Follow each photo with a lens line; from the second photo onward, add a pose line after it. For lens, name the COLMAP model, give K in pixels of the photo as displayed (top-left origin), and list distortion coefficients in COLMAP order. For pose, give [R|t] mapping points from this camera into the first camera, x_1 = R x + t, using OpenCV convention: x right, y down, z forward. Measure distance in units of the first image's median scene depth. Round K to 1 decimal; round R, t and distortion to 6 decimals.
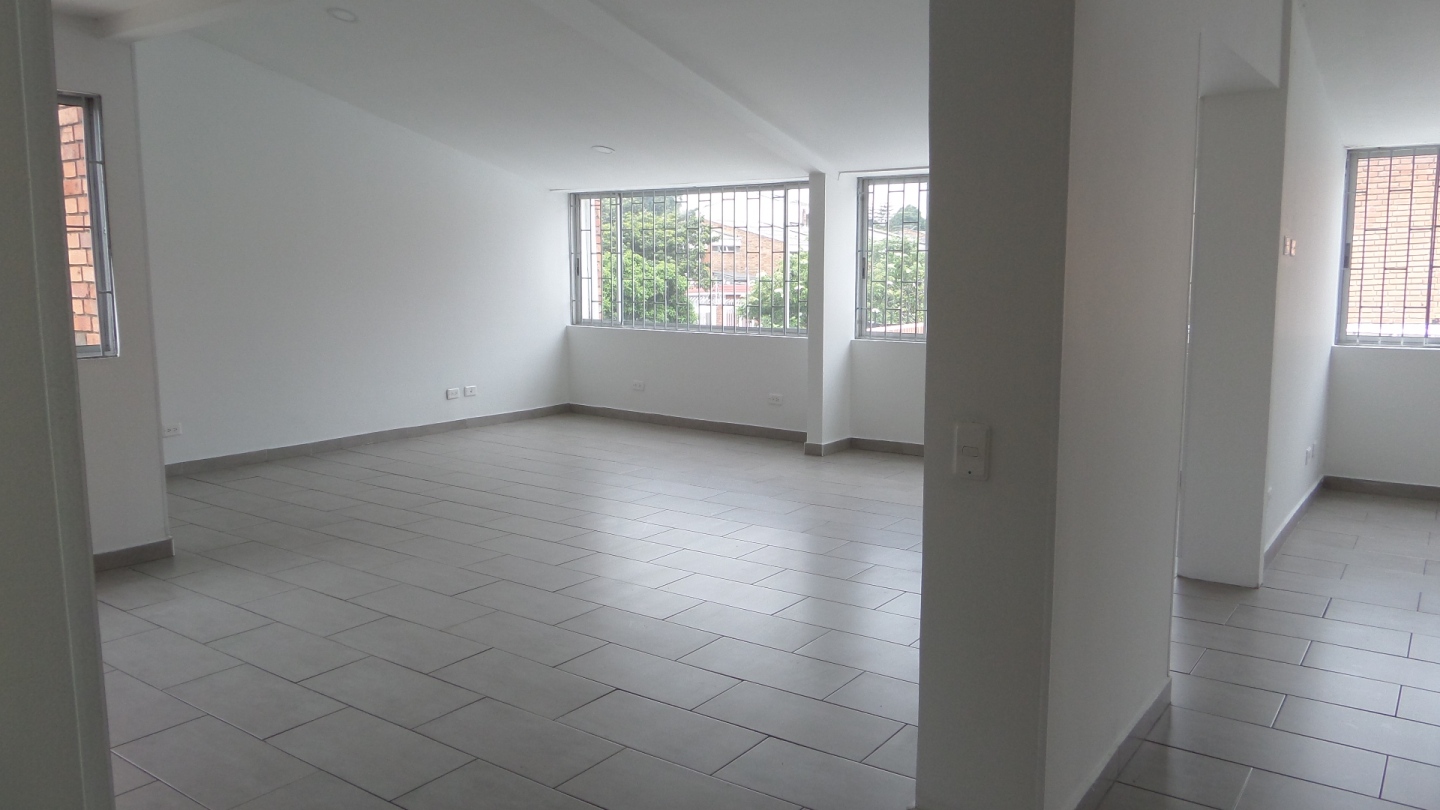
lens RADIAL K [[1051.3, 0, 724.5], [0, 1051.3, 411.8], [0, 0, 1]] dist [-0.001187, -0.017520]
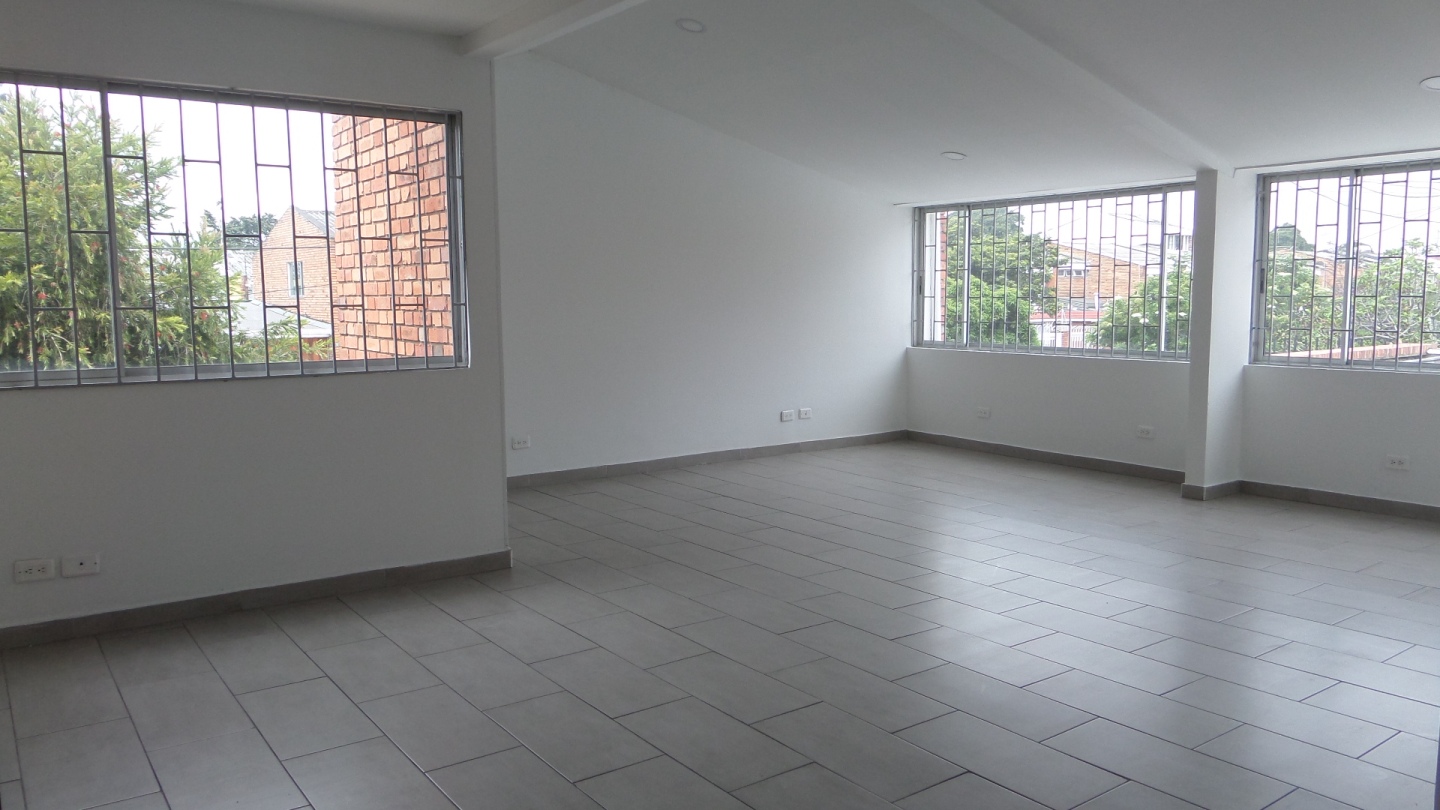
lens RADIAL K [[1051.3, 0, 719.5], [0, 1051.3, 414.7], [0, 0, 1]] dist [-0.001187, -0.017520]
pose [[0.949854, 0.027444, -0.311487, -0.021824], [-0.034885, 0.999223, -0.018341, 0.002305], [0.310742, 0.028287, 0.950073, 0.082965]]
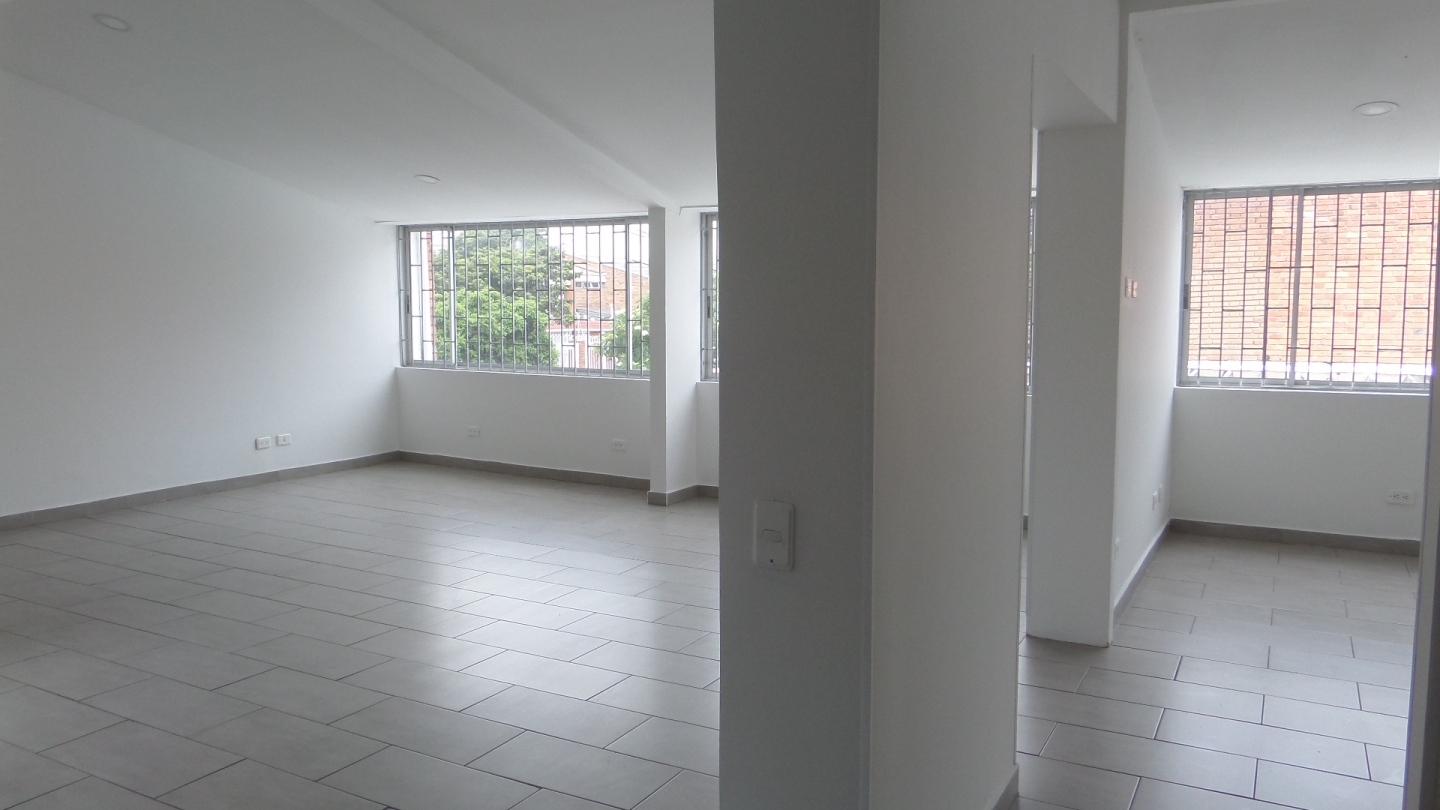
lens RADIAL K [[1051.3, 0, 720.2], [0, 1051.3, 411.6], [0, 0, 1]] dist [-0.001187, -0.017520]
pose [[0.992994, -0.008692, 0.117845, 0.038394], [0.012665, 0.999375, -0.033011, -0.013248], [-0.117485, 0.034272, 0.992483, 0.070679]]
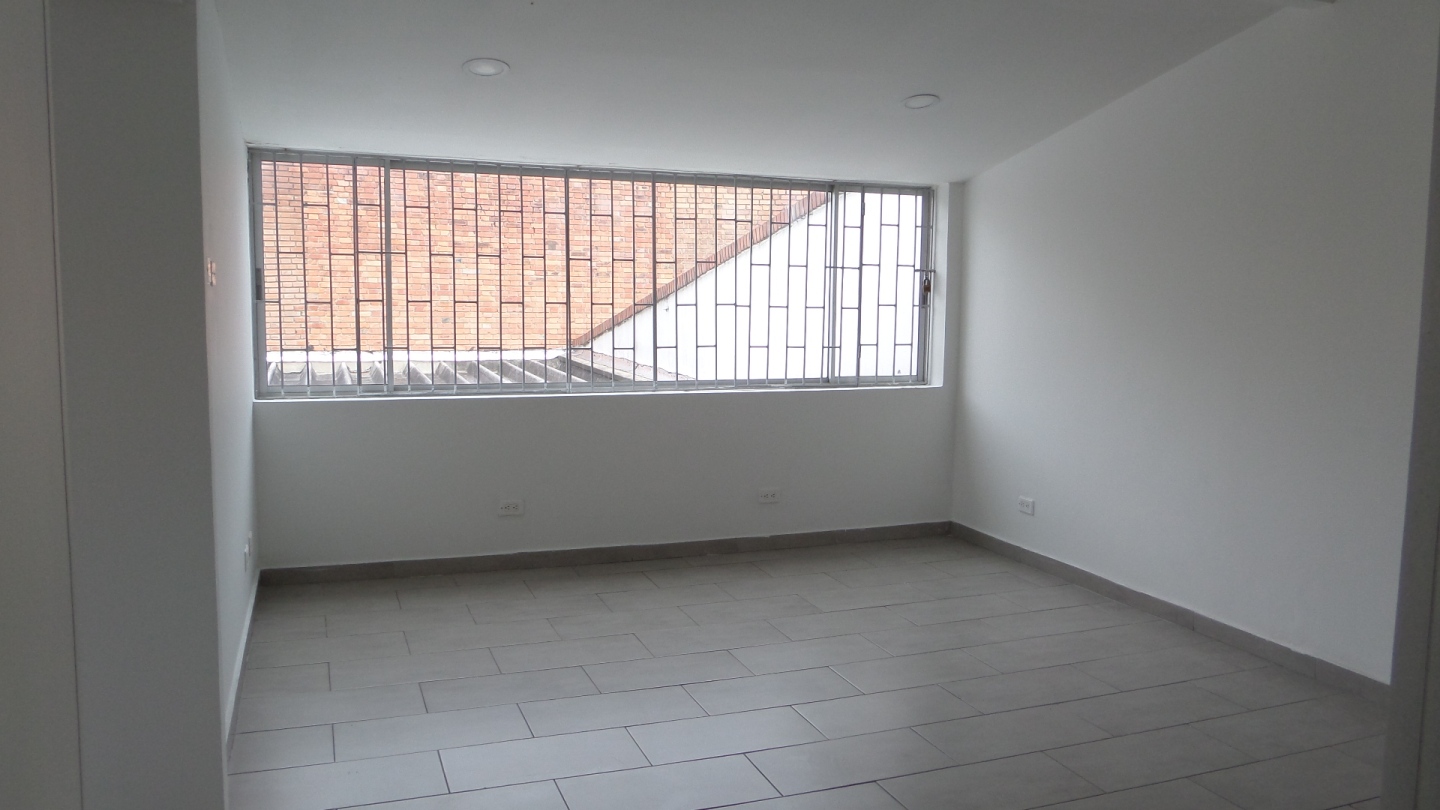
lens RADIAL K [[1051.3, 0, 720.5], [0, 1051.3, 404.8], [0, 0, 1]] dist [-0.001187, -0.017520]
pose [[0.547882, -0.070293, 0.833597, 0.132592], [0.092149, 0.995471, 0.023379, -0.049109], [-0.831465, 0.064006, 0.551878, 0.307197]]
